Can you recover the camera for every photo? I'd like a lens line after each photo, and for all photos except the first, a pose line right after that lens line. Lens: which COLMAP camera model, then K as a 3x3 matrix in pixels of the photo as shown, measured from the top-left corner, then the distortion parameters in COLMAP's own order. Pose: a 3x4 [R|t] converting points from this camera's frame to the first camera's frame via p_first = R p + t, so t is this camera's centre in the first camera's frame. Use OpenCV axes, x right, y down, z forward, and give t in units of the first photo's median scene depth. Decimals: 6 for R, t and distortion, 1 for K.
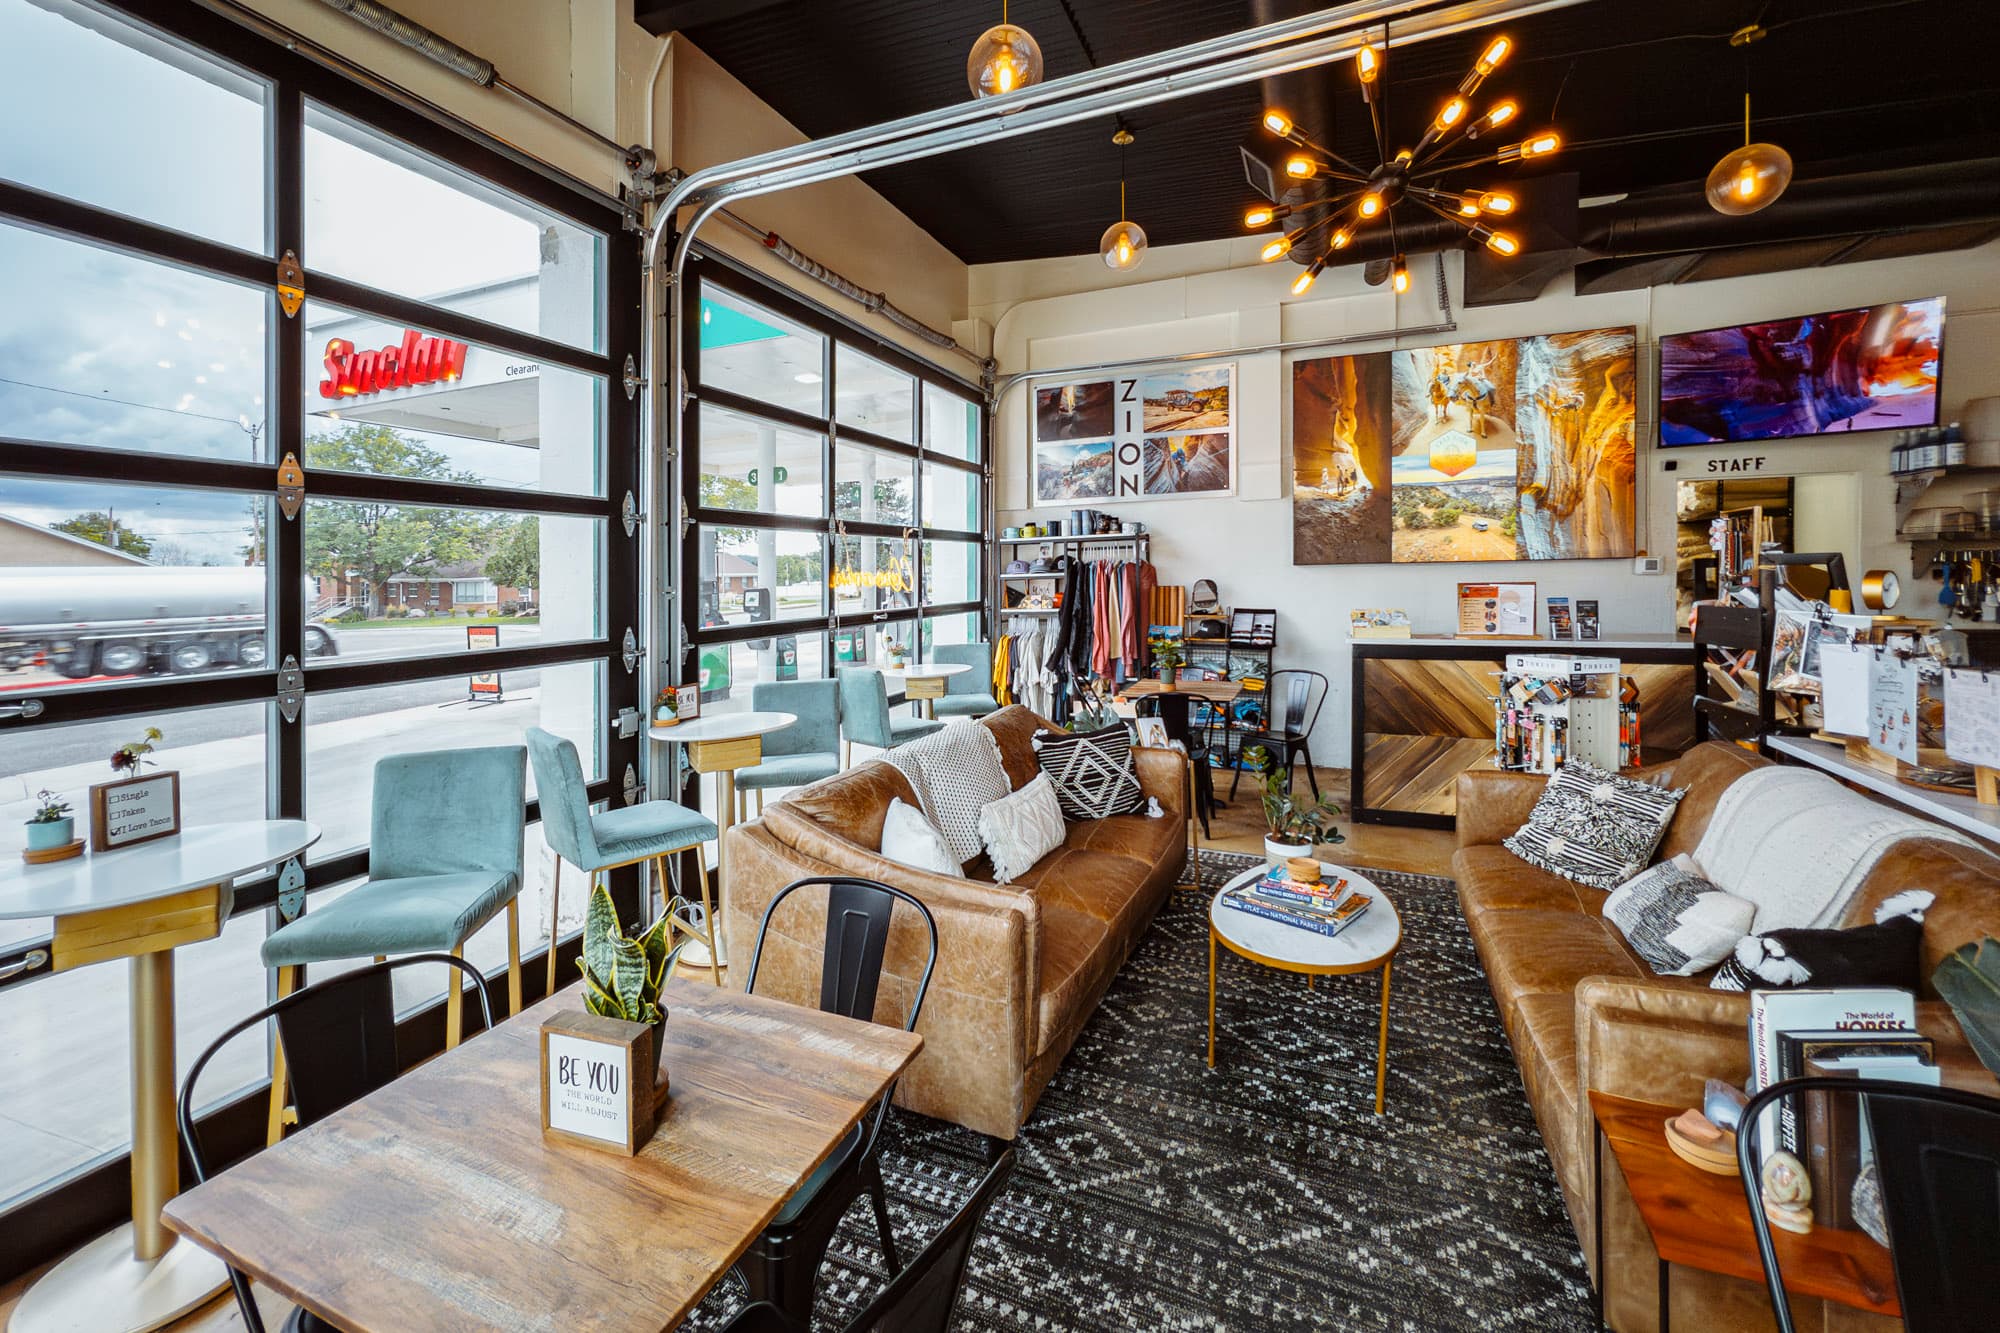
lens RADIAL K [[835.1, 0, 966.8], [0, 835.1, 588.5], [0, 0, 1]] dist [0.000157, 0.000595]
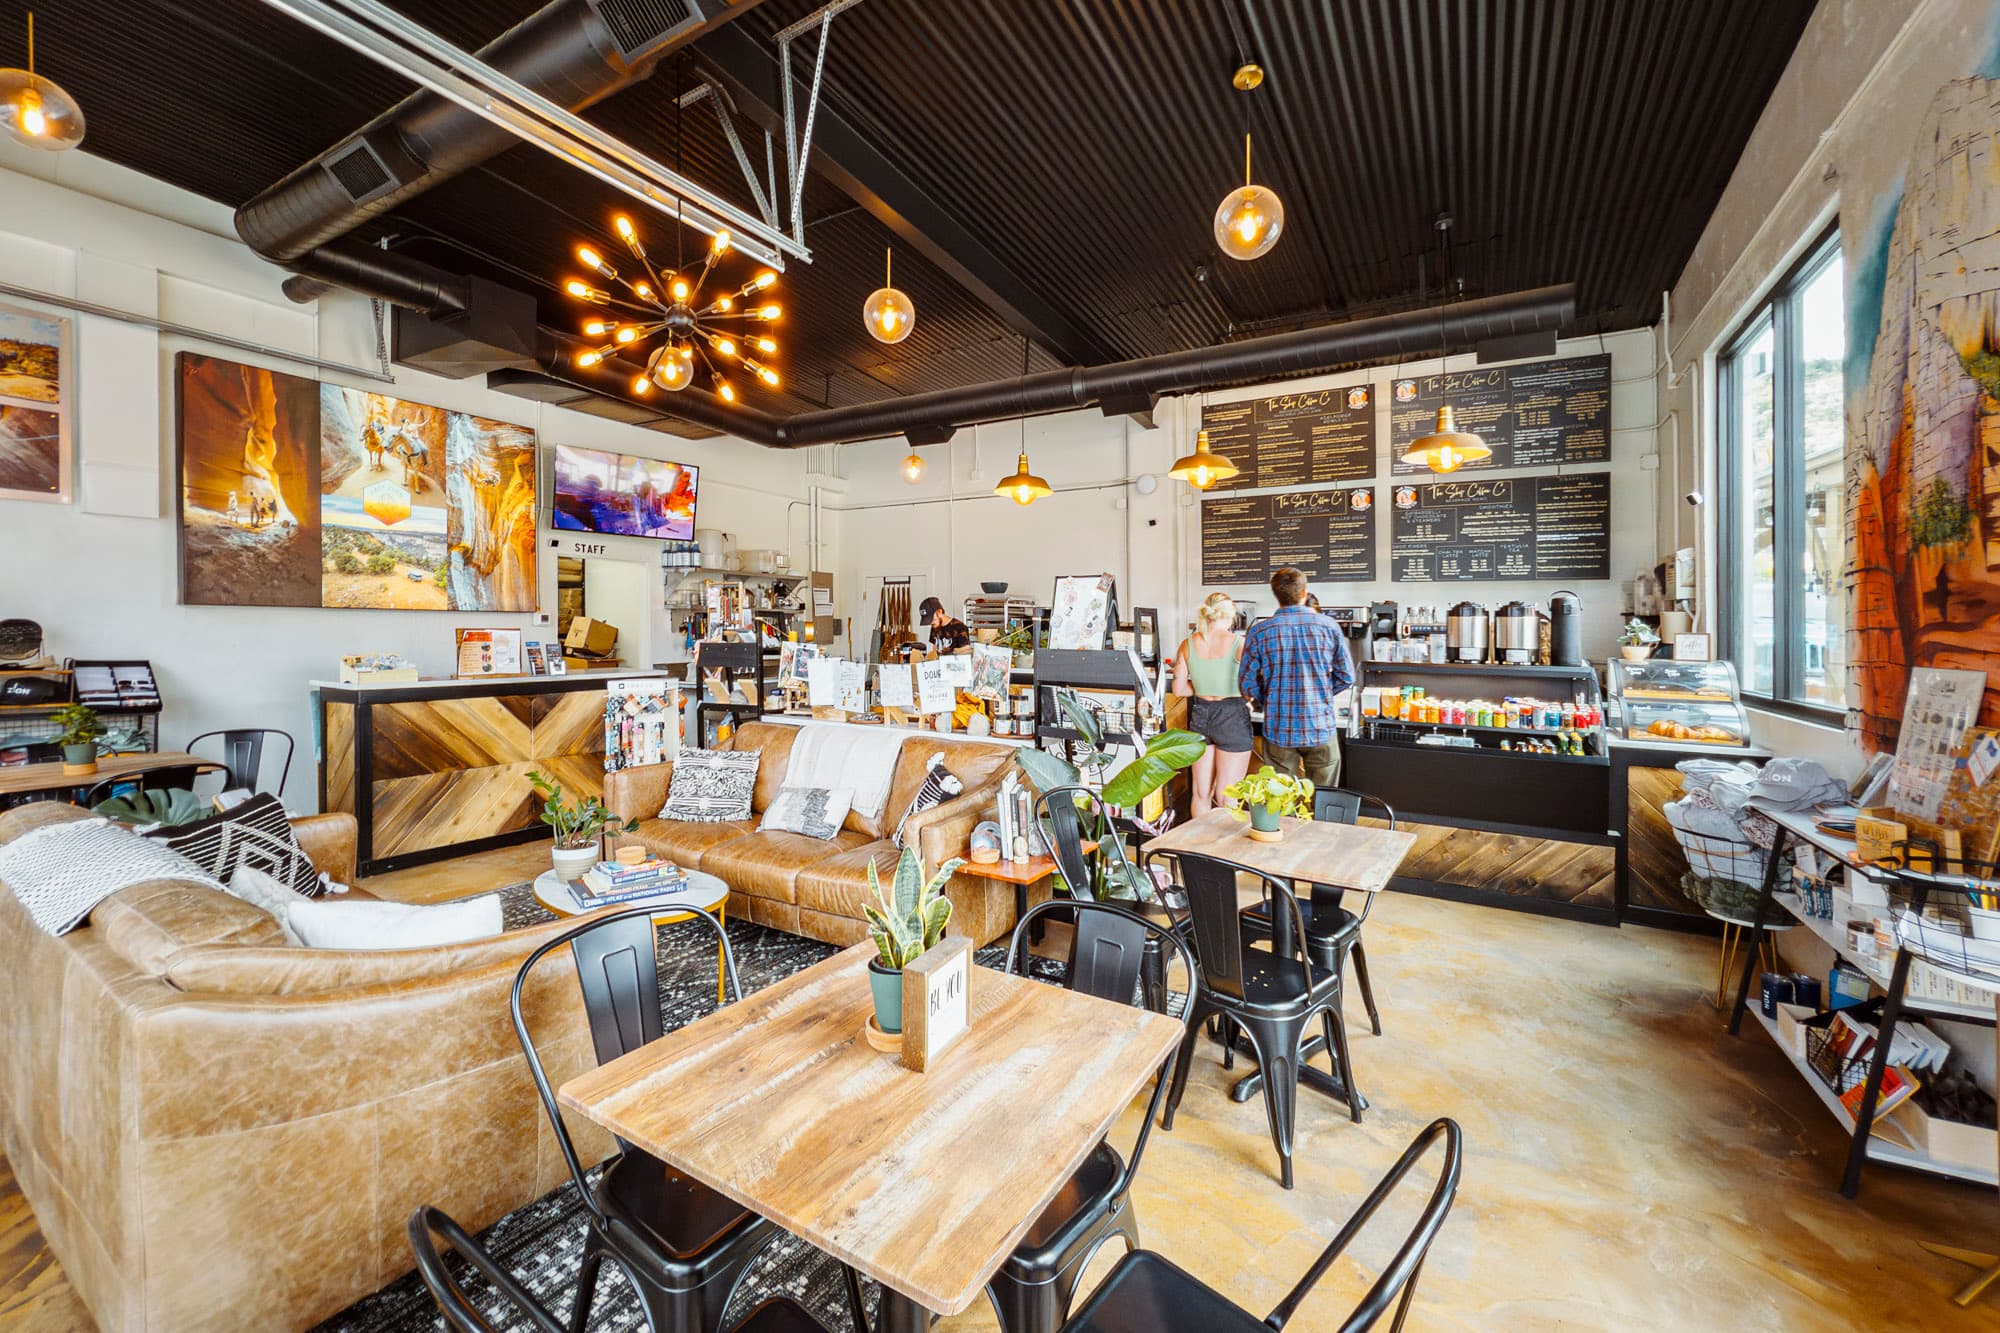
lens RADIAL K [[835.1, 0, 964.1], [0, 835.1, 633.7], [0, 0, 1]] dist [0.000157, 0.000595]
pose [[0.147949, 0.017517, 0.988840, -0.330016], [0.001908, 0.999836, -0.017998, 0.018285], [-0.988993, 0.004550, 0.147892, 0.160015]]
